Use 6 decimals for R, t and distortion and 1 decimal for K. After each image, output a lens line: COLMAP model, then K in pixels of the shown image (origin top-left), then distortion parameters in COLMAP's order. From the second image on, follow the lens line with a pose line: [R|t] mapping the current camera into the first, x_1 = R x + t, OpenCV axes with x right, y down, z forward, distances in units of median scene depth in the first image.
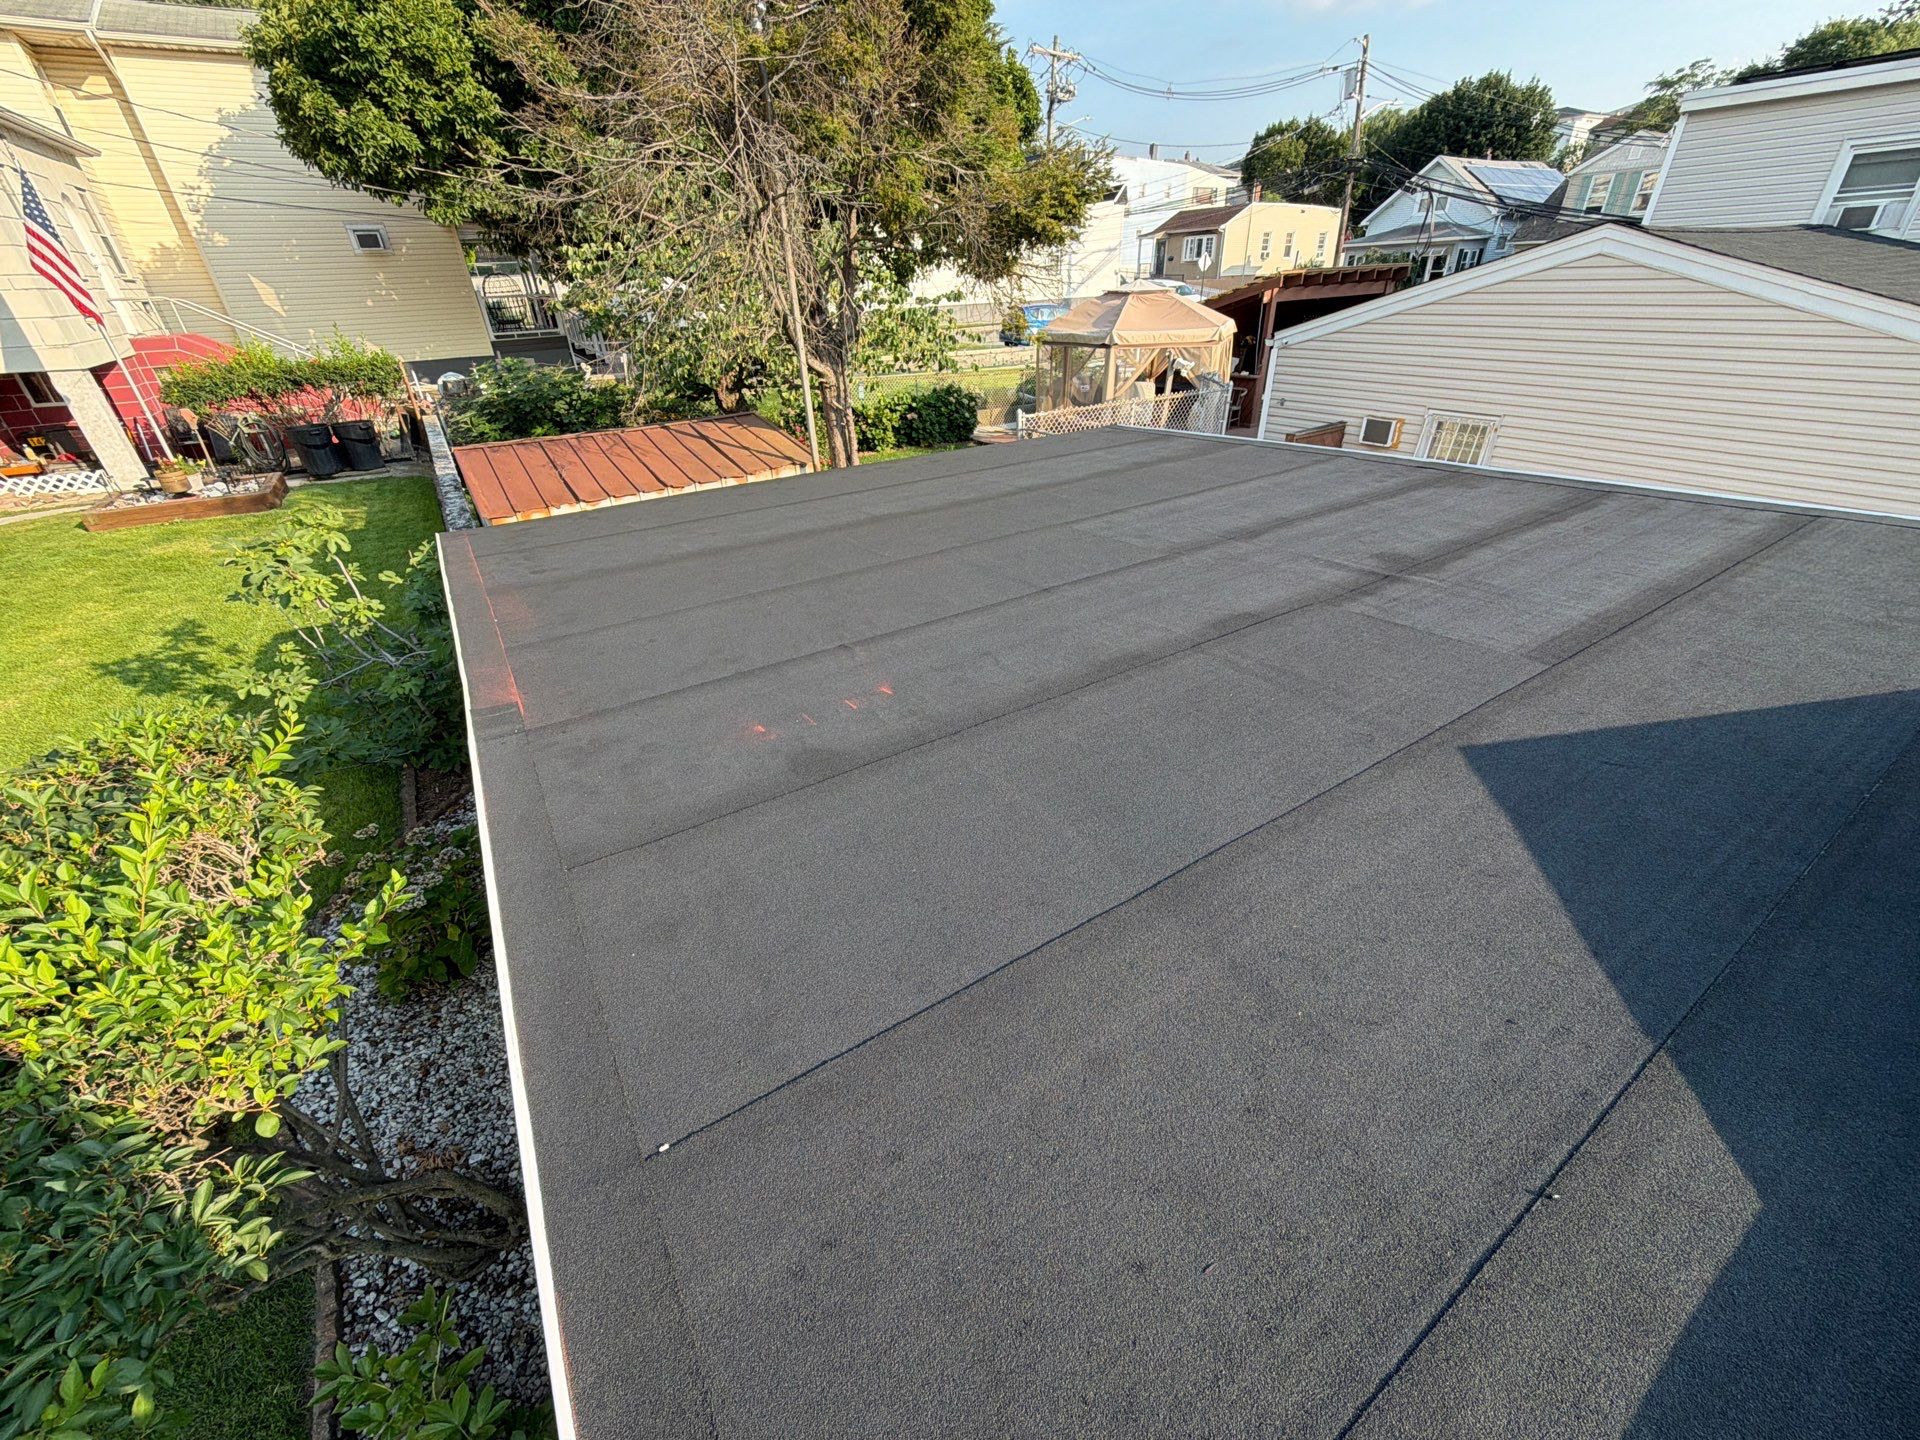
lens RADIAL K [[763.2, 0, 961.2], [0, 763.2, 719.7], [0, 0, 1]] dist [0.000554, -0.000289]
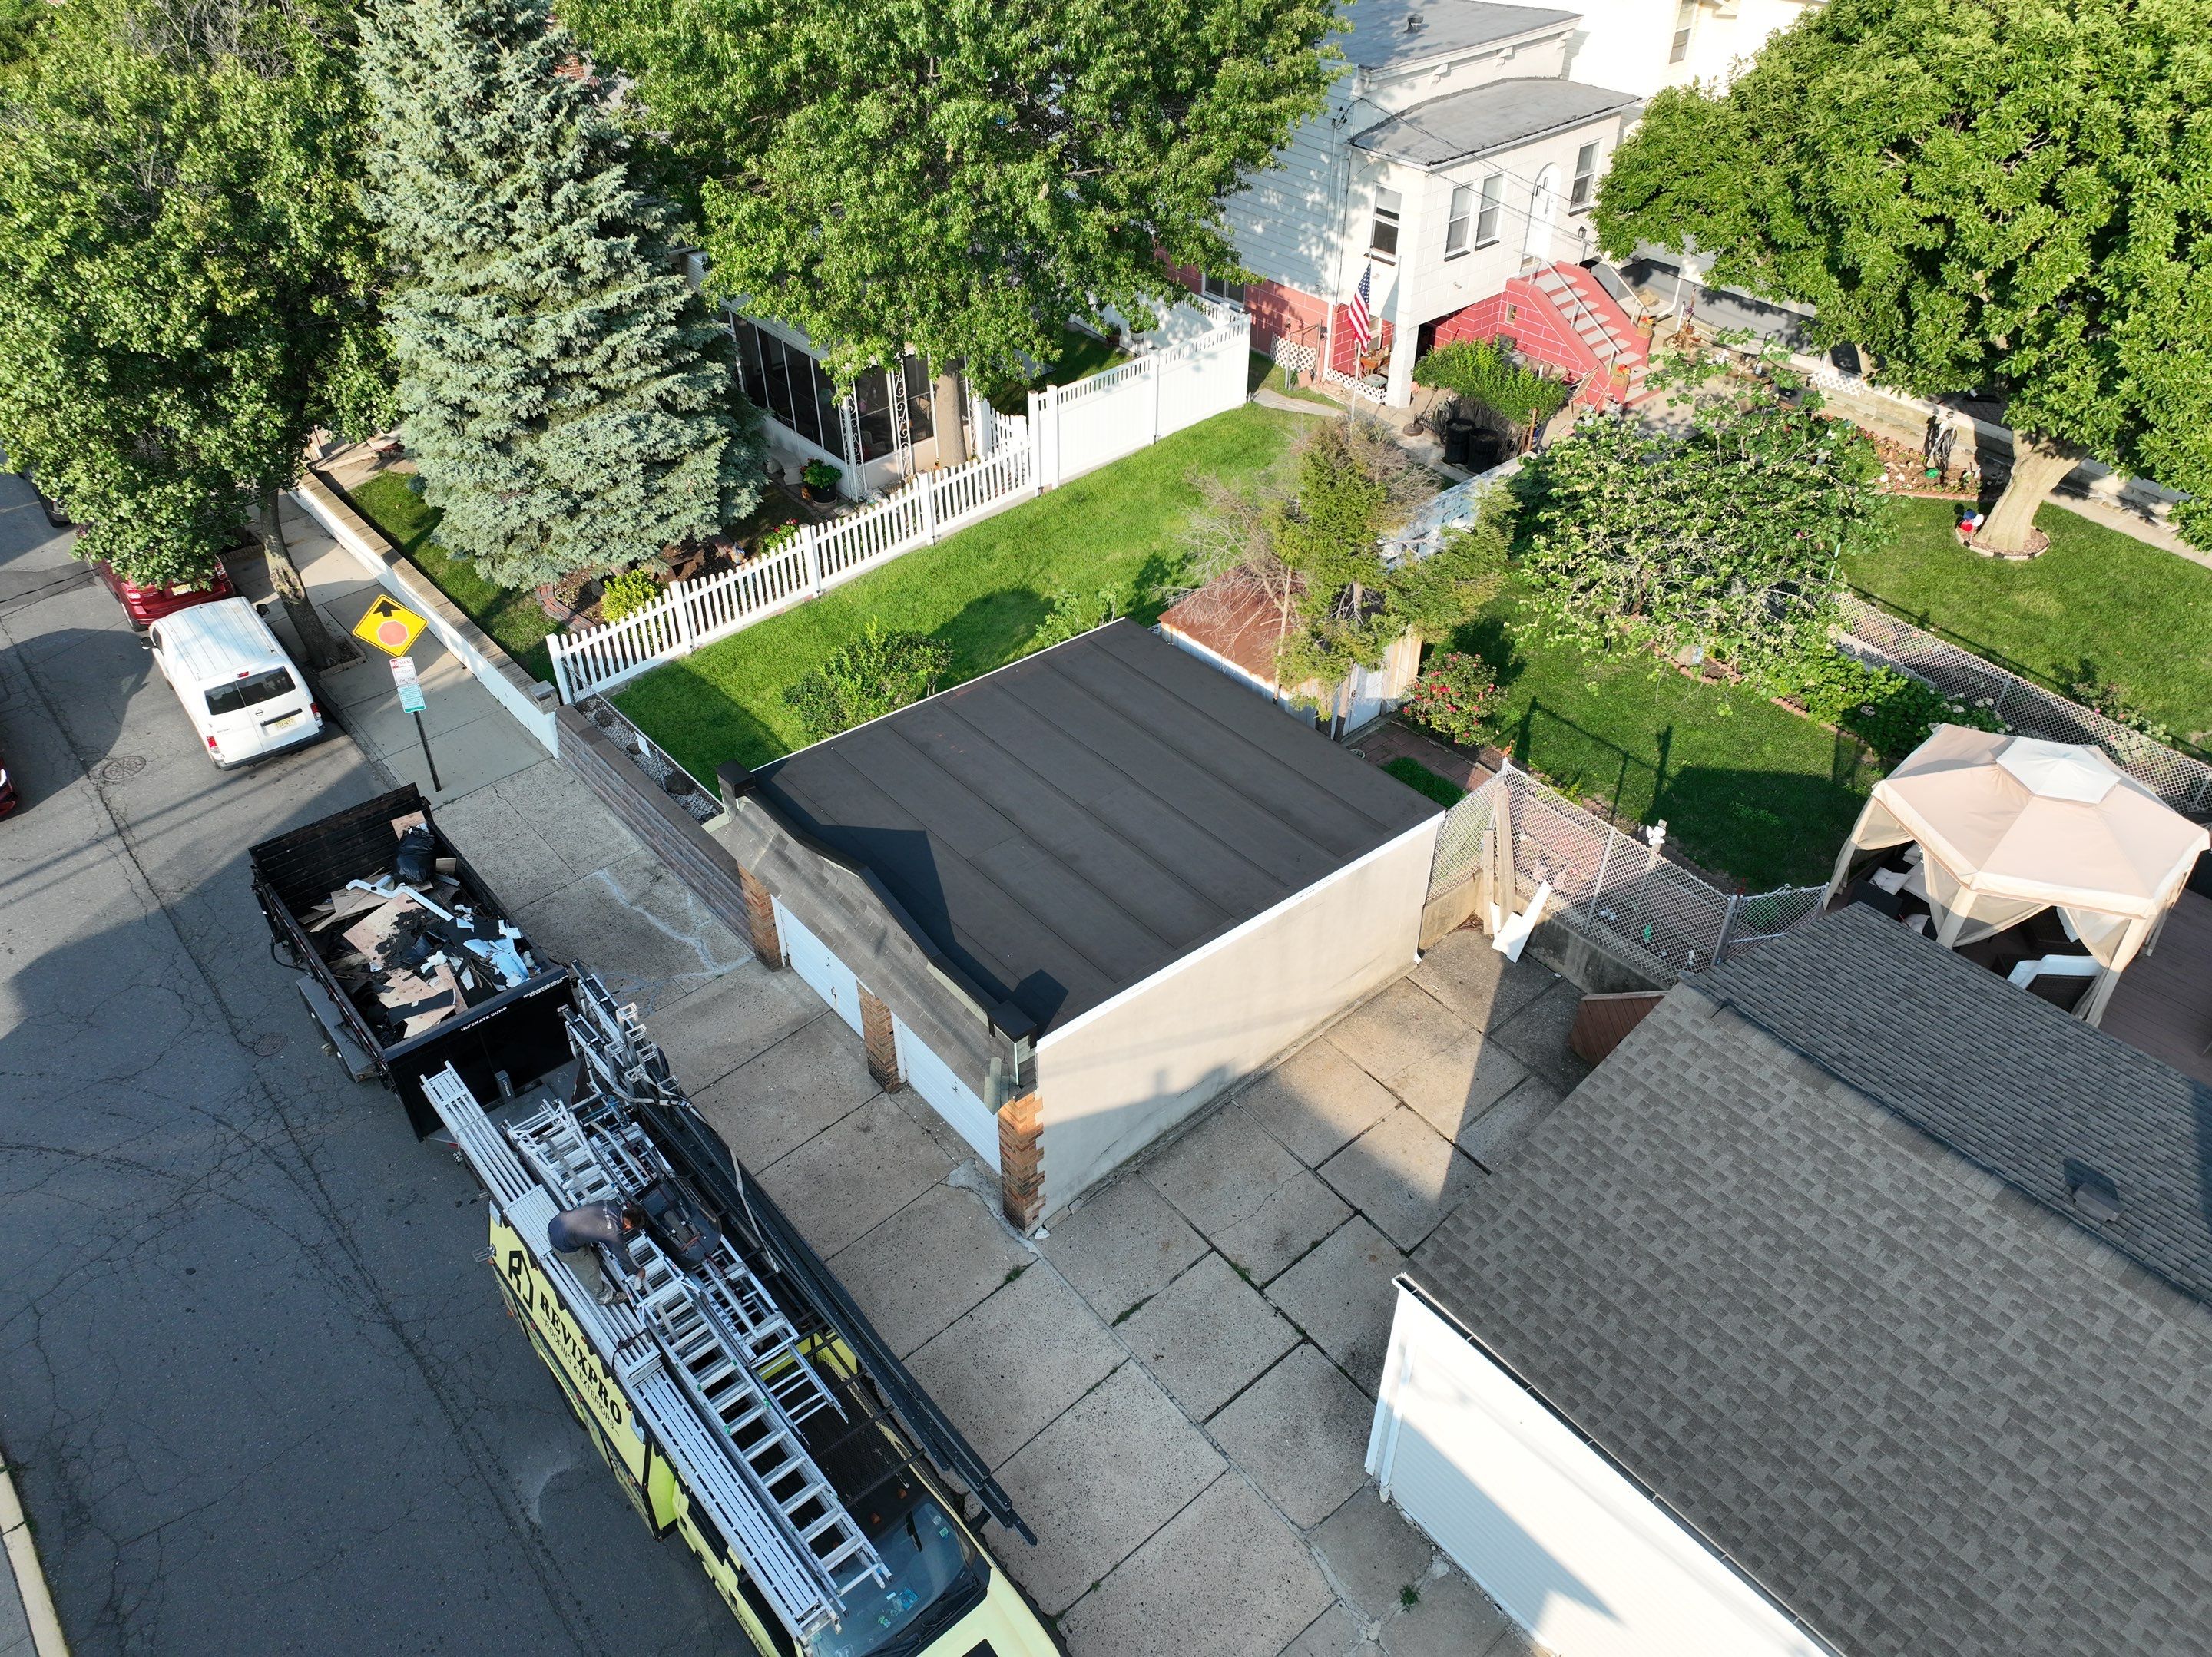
lens RADIAL K [[1558.5, 0, 1097.3], [0, 1558.5, 833.3], [0, 0, 1]] dist [0.007271, 0.005811]
pose [[0.120353, 0.652351, -0.748300, 1.285547], [-0.496433, 0.692311, 0.523698, -0.883090], [0.859692, 0.308452, 0.407170, -0.303819]]
